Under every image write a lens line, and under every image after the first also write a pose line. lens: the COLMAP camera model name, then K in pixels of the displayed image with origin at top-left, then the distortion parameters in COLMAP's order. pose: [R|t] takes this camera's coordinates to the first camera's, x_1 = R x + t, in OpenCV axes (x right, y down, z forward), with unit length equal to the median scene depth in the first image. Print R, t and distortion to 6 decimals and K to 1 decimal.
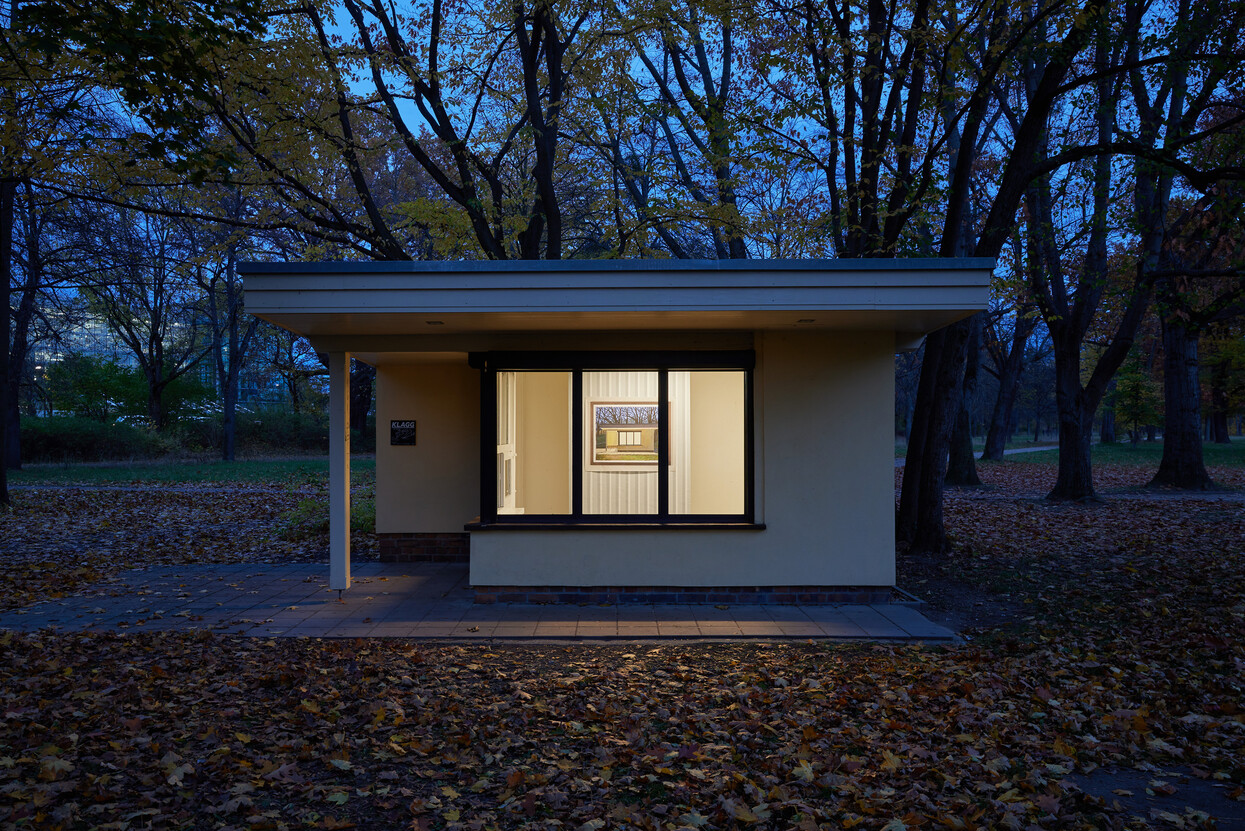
lens RADIAL K [[957.1, 0, 615.8], [0, 957.1, 420.4], [0, 0, 1]] dist [-0.002635, -0.013252]
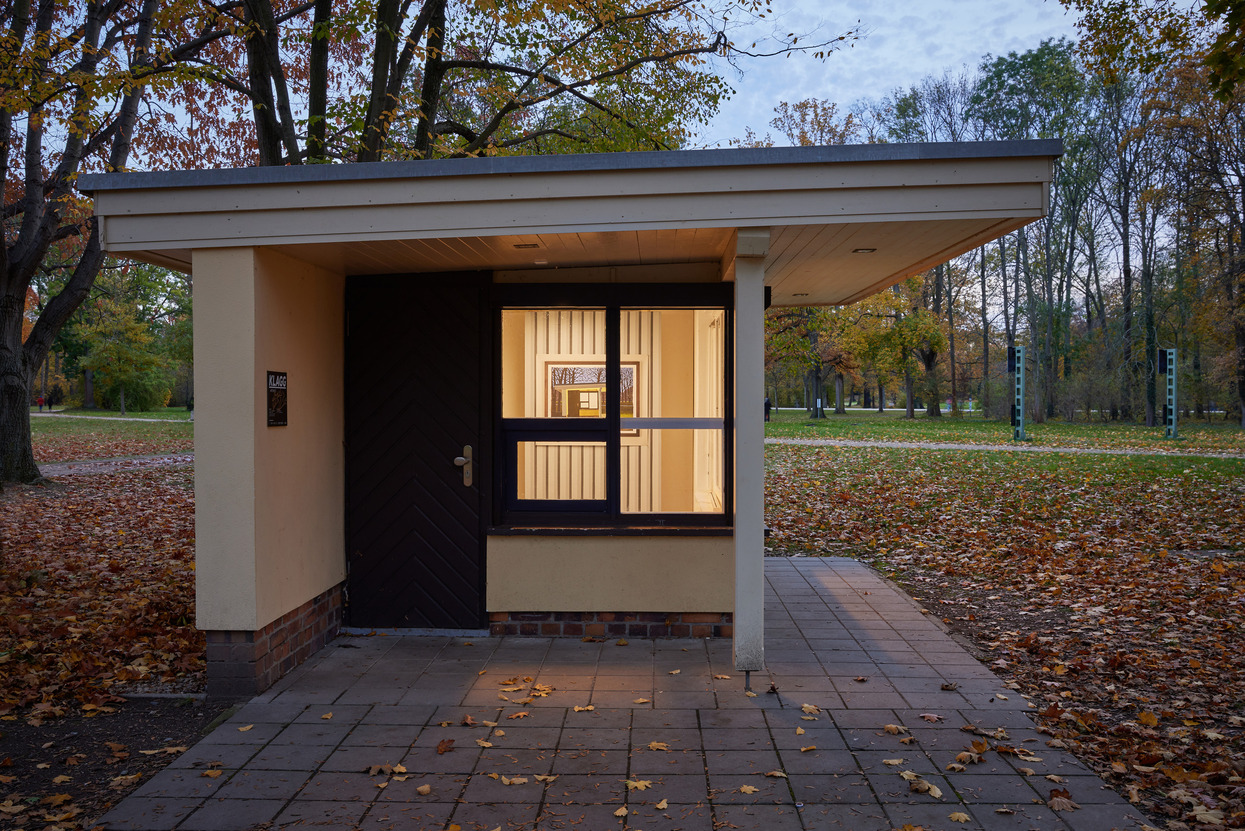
lens RADIAL K [[1112.9, 0, 622.3], [0, 1112.9, 408.9], [0, 0, 1]] dist [-0.005958, -0.001260]
pose [[0.030227, -0.008986, 0.999503, -0.797235], [-0.012536, 0.999878, 0.009369, 0.011127], [-0.999464, -0.012813, 0.030110, 0.875381]]
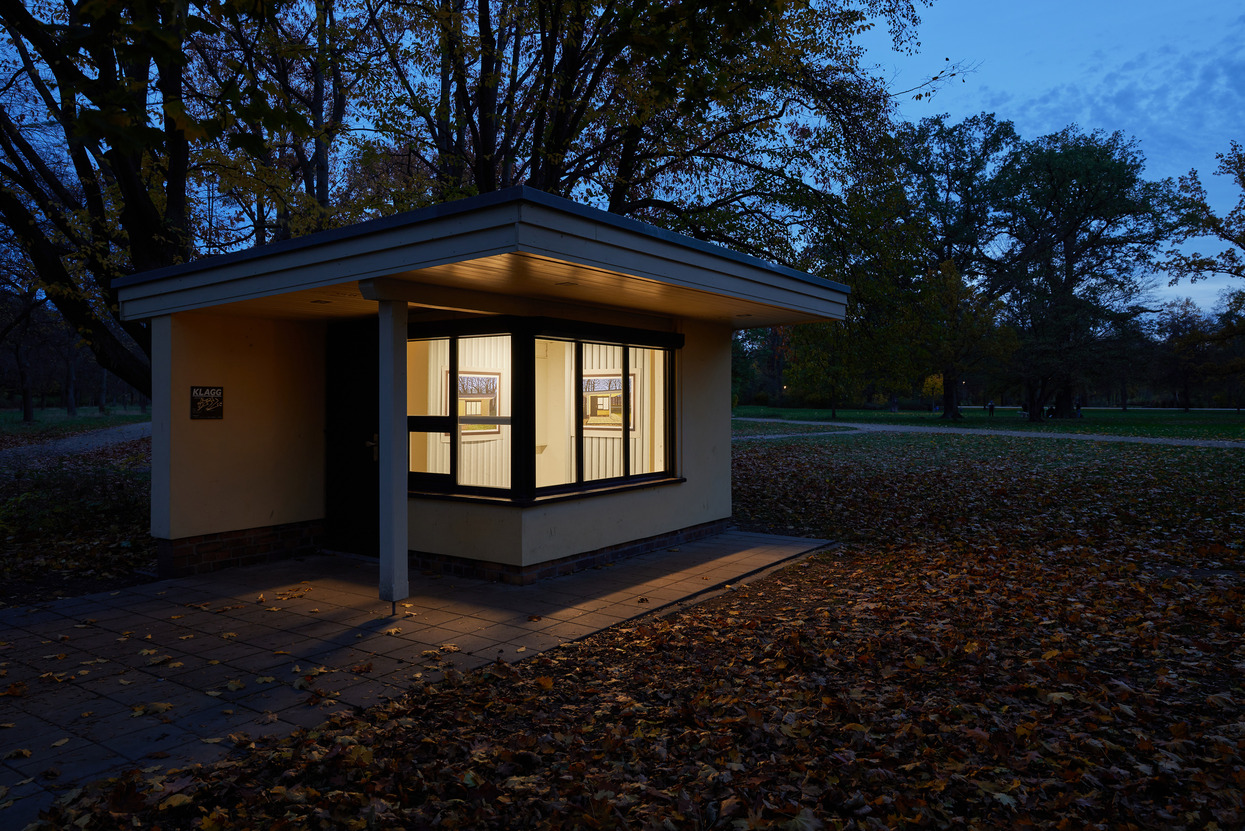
lens RADIAL K [[854.3, 0, 620.2], [0, 854.3, 395.0], [0, 0, 1]] dist [-0.005077, 0.001902]
pose [[0.564065, 0.006298, 0.825706, -0.637060], [-0.009734, 0.999952, -0.000978, 0.004416], [-0.825673, -0.007486, 0.564099, 0.369965]]
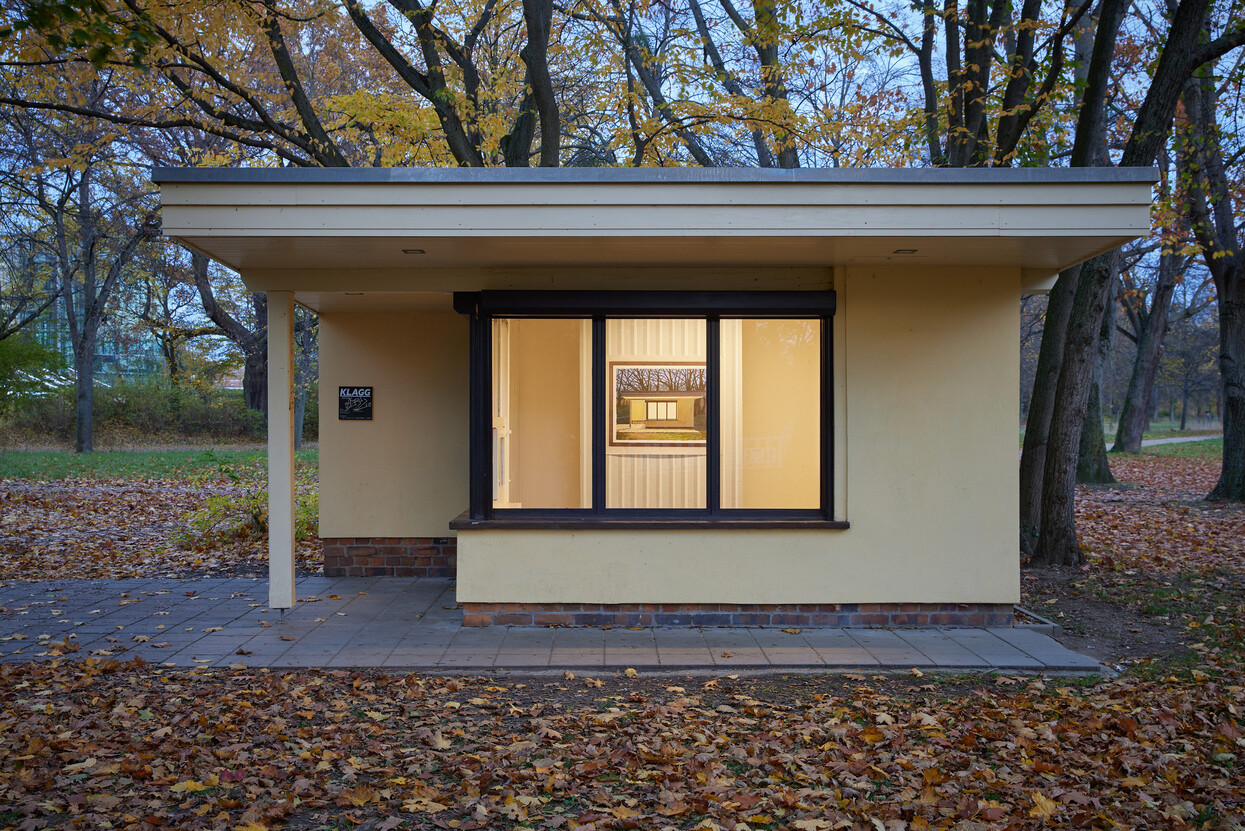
lens RADIAL K [[1310.1, 0, 631.2], [0, 1310.1, 418.3], [0, 0, 1]] dist [0.019149, 0.000000]
pose [[0.999832, 0.002688, 0.018127, -0.027781], [-0.002927, 0.999909, 0.013198, 0.011168], [-0.018090, -0.013249, 0.999749, -0.024567]]
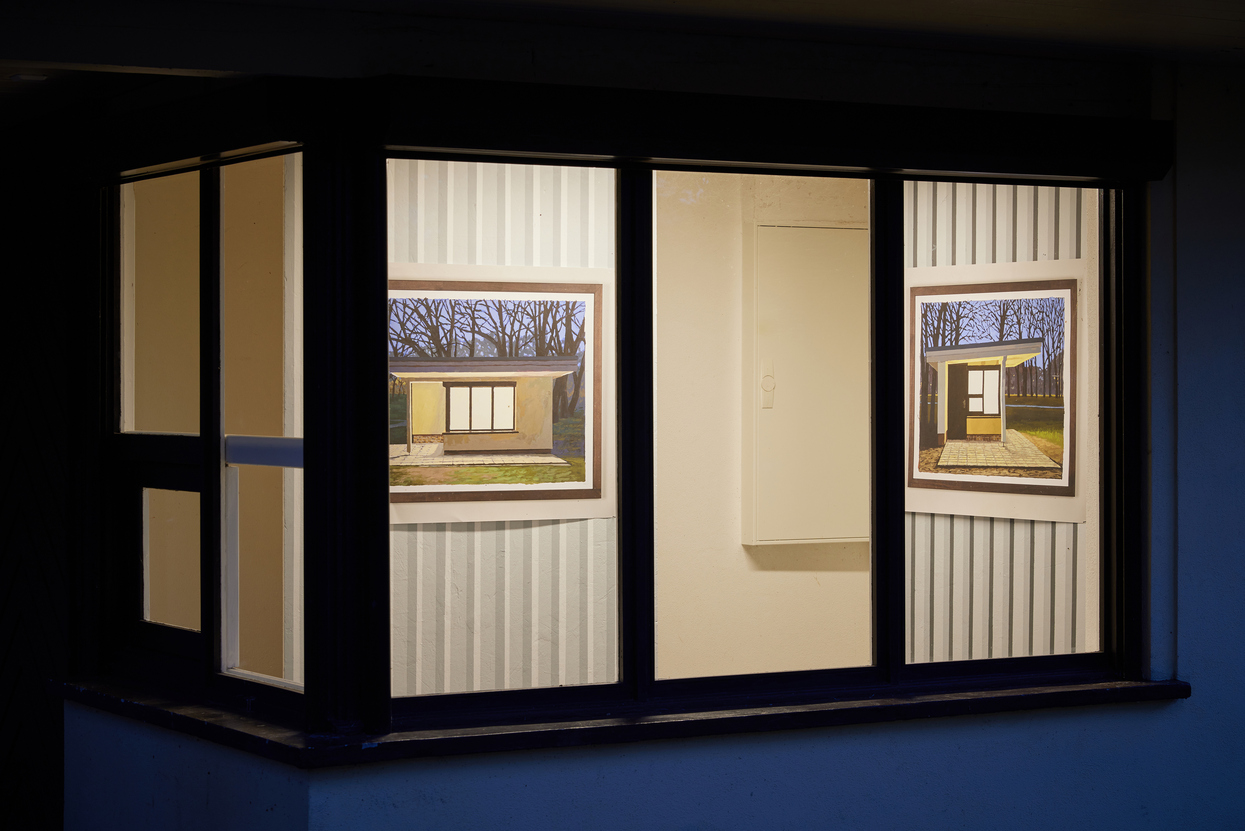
lens RADIAL K [[2780.4, 0, 620.8], [0, 2780.4, 410.6], [0, 0, 1]] dist [-0.080647, 0.000000]
pose [[0.865565, -0.005415, 0.500767, -0.370095], [-0.004619, 0.999813, 0.018794, 0.003457], [-0.500775, -0.018580, 0.865378, 0.251402]]
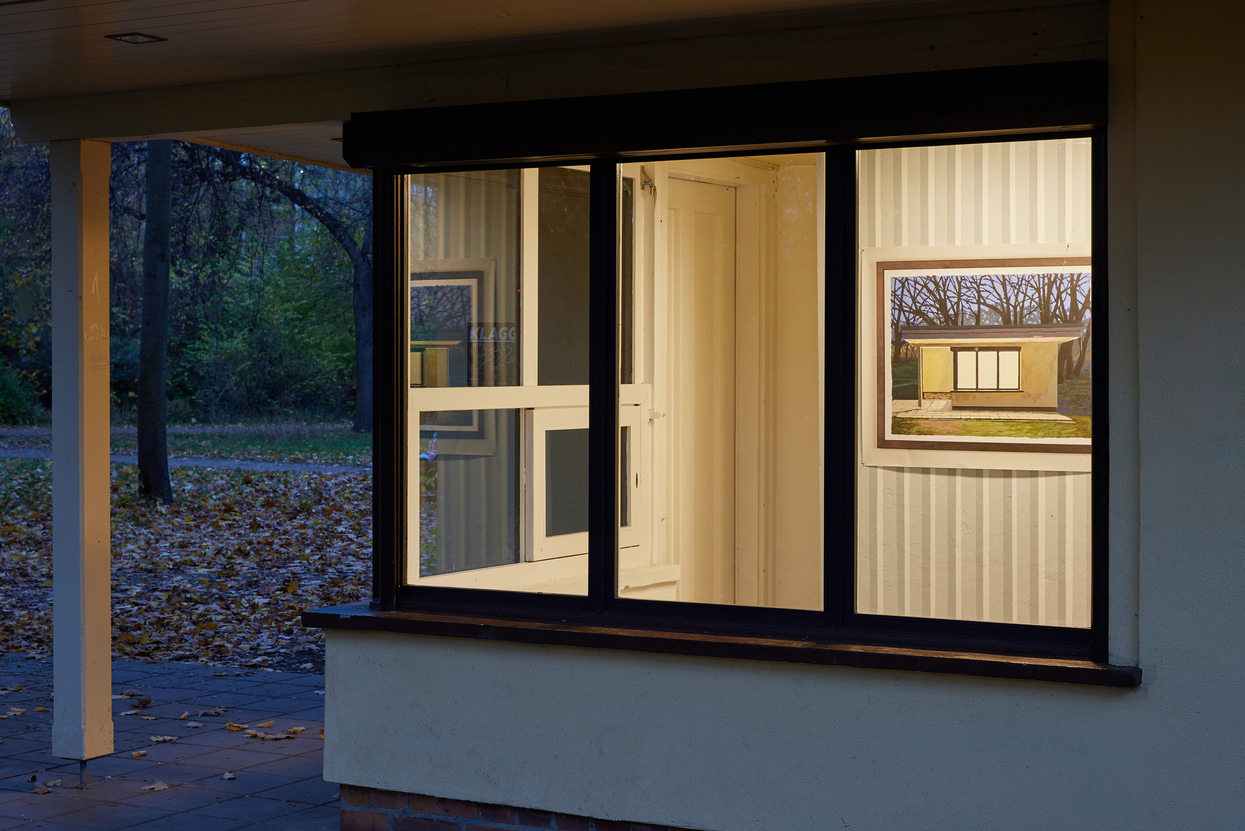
lens RADIAL K [[2086.1, 0, 679.3], [0, 2086.1, 374.2], [0, 0, 1]] dist [-0.013039, 0.000000]
pose [[0.872558, 0.003446, -0.488499, 0.274277], [0.004745, 0.999868, 0.015530, 0.008506], [0.488488, -0.015869, 0.872426, 0.319427]]
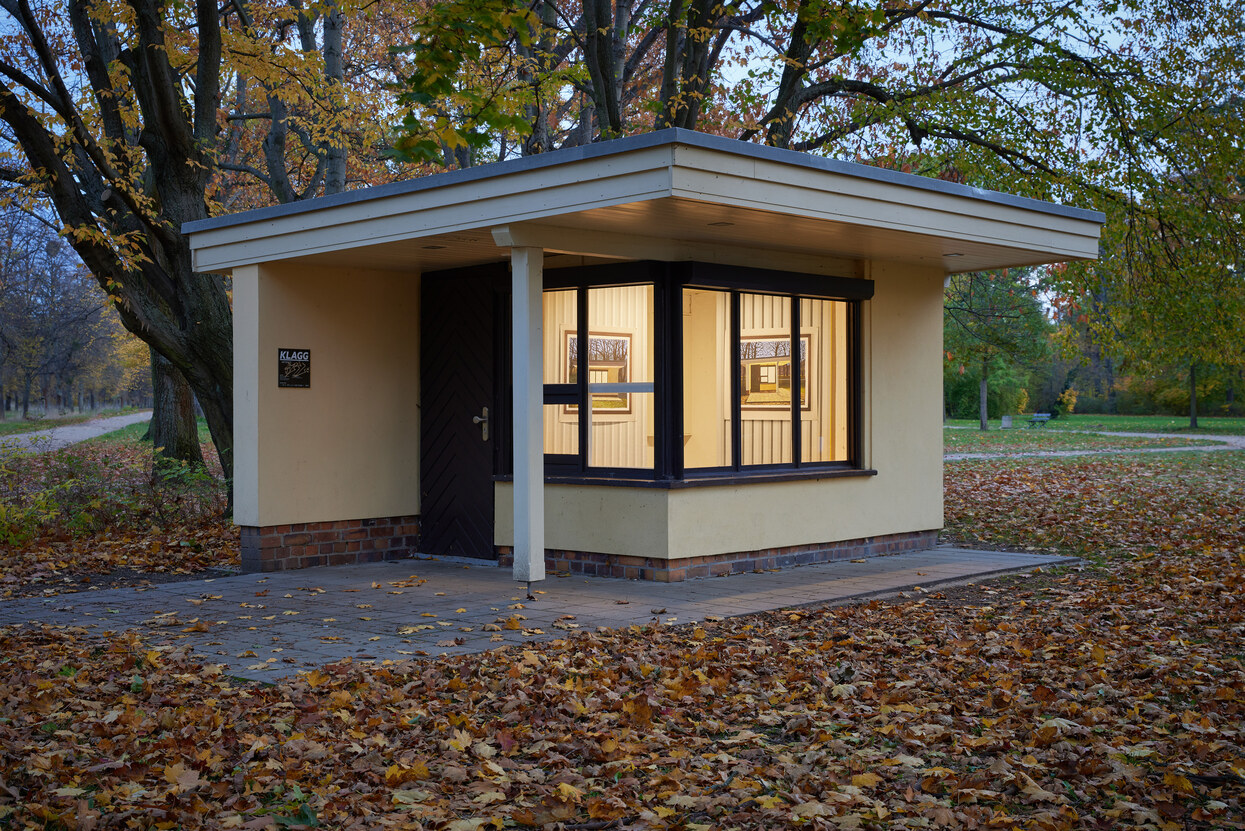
lens RADIAL K [[1584.1, 0, 618.1], [0, 1584.1, 408.6], [0, 0, 1]] dist [-0.039296, 0.000000]
pose [[0.659419, -0.002021, 0.751773, -0.935797], [-0.007464, 0.999929, 0.009236, 0.030479], [-0.751738, -0.011702, 0.659358, 0.145949]]
